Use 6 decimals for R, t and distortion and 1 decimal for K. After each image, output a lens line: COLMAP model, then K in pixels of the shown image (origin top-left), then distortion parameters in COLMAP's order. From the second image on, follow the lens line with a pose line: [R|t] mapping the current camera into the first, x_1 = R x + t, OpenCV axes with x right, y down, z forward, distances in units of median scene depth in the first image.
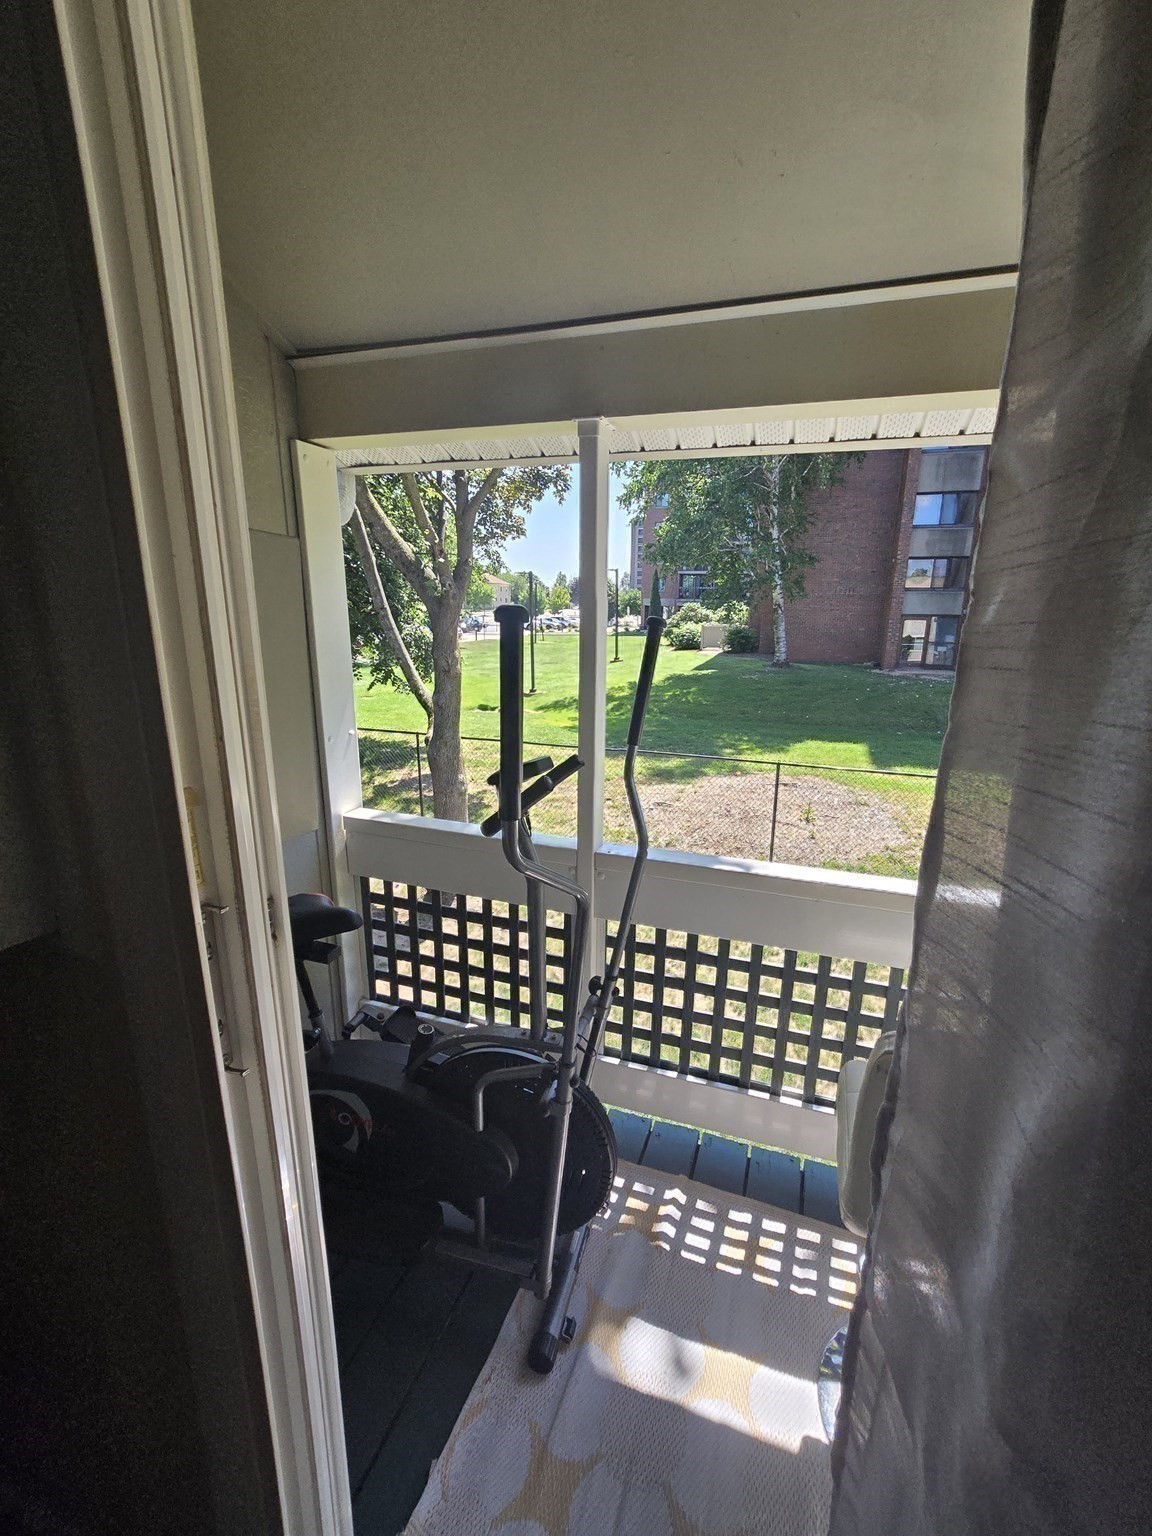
lens RADIAL K [[656.6, 0, 591.0], [0, 656.6, 773.1], [0, 0, 1]] dist [0.001336, -0.000599]
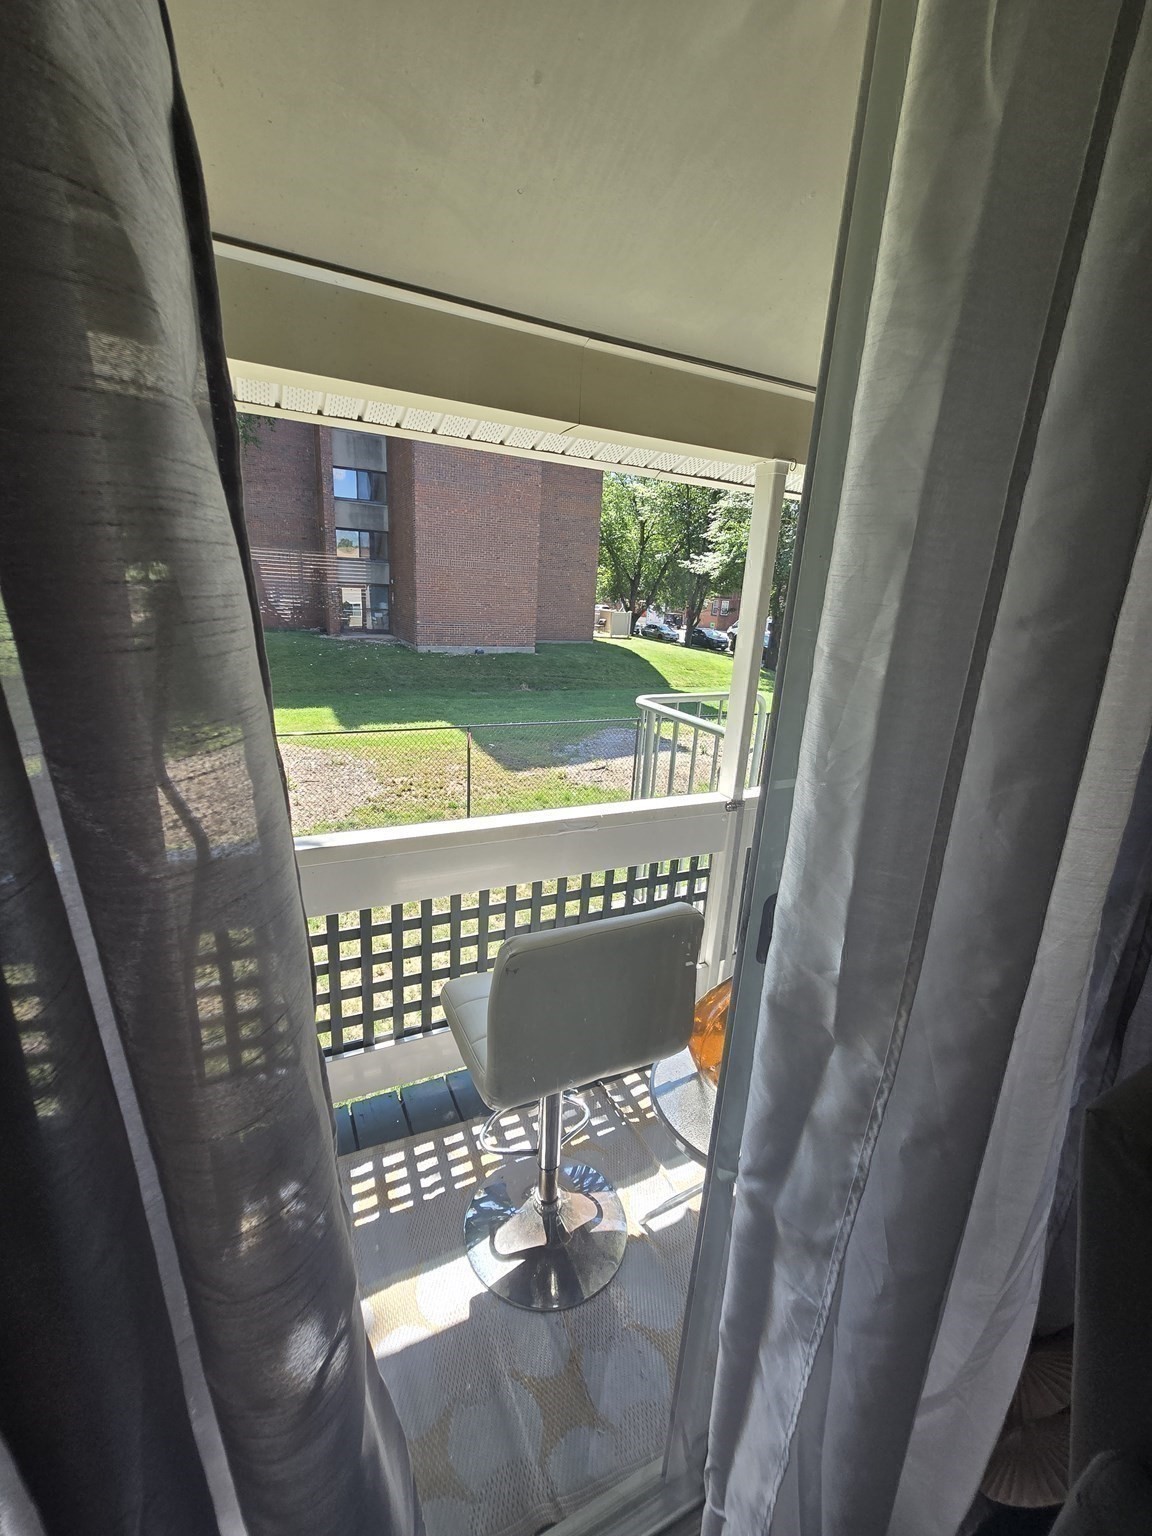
lens RADIAL K [[633.4, 0, 570.6], [0, 633.4, 770.4], [0, 0, 1]] dist [0.000709, -0.000433]
pose [[0.717494, -0.169944, 0.675515, -0.059136], [0.133667, 0.985350, 0.105918, -0.006700], [-0.683619, 0.014298, 0.729699, 0.016941]]
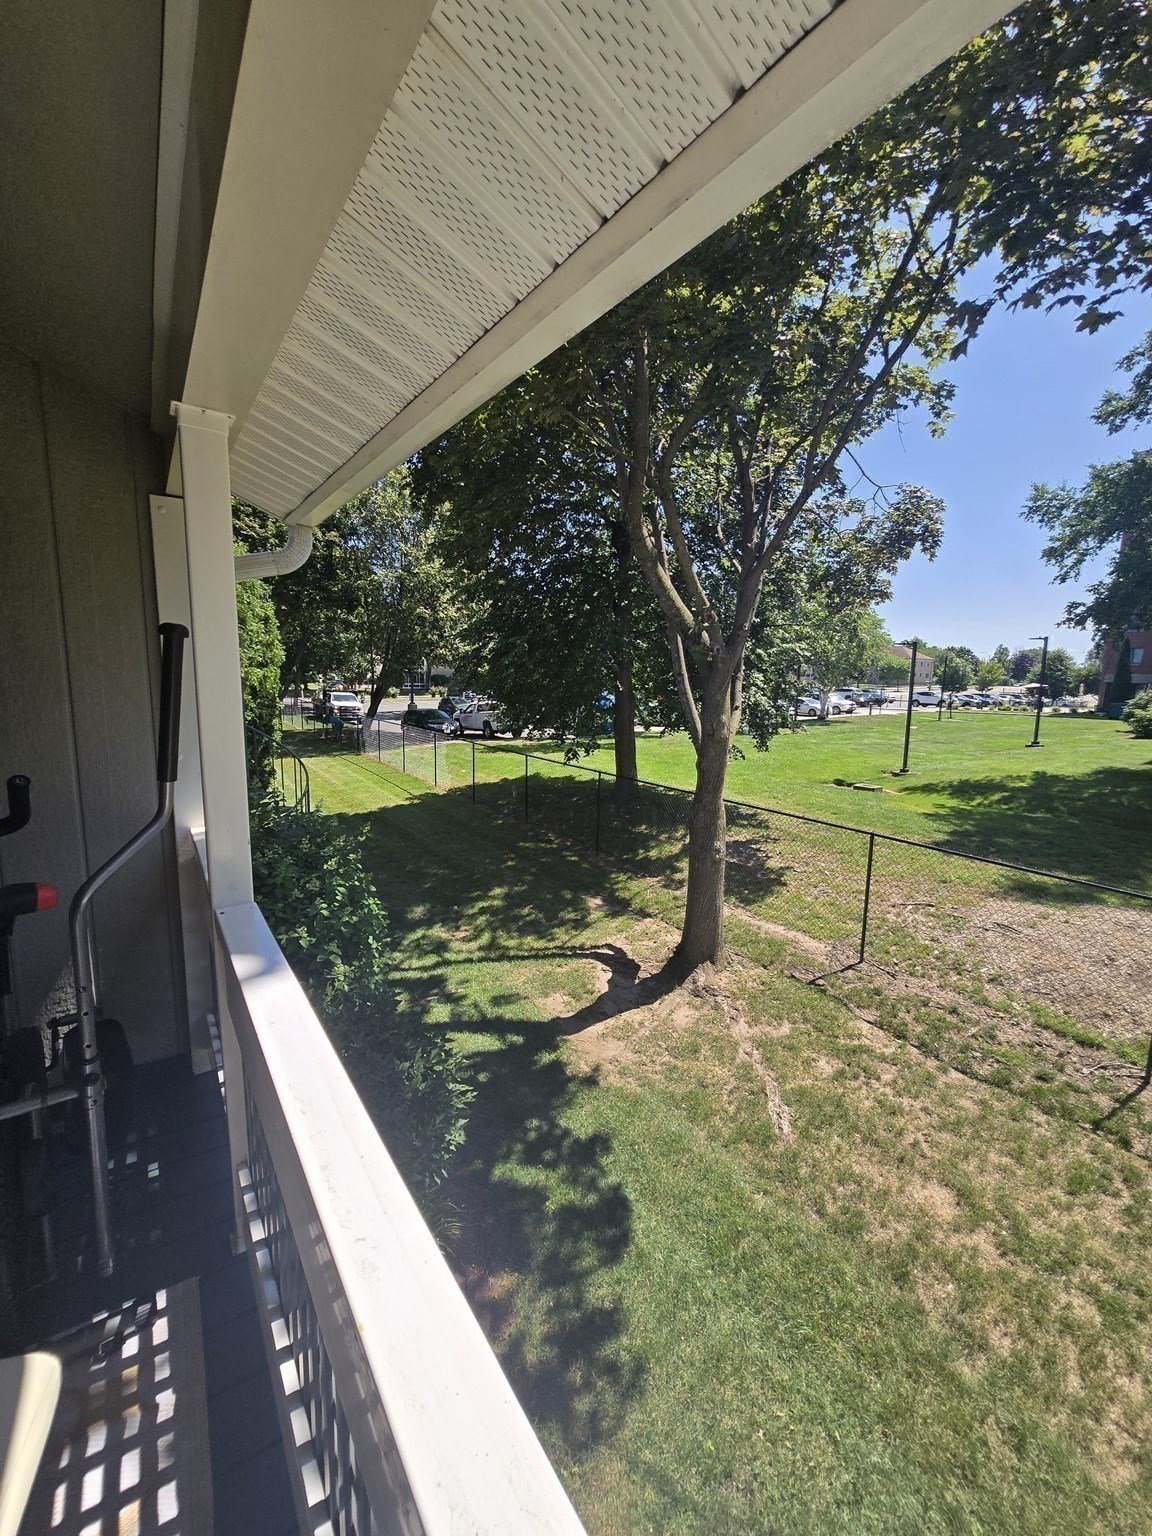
lens RADIAL K [[633.4, 0, 575.8], [0, 633.4, 776.3], [0, 0, 1]] dist [0.000709, -0.000433]
pose [[0.804095, 0.103148, -0.585484, 0.168521], [-0.160108, 0.986019, -0.046177, -0.016384], [0.572535, 0.130871, 0.809368, 0.122303]]
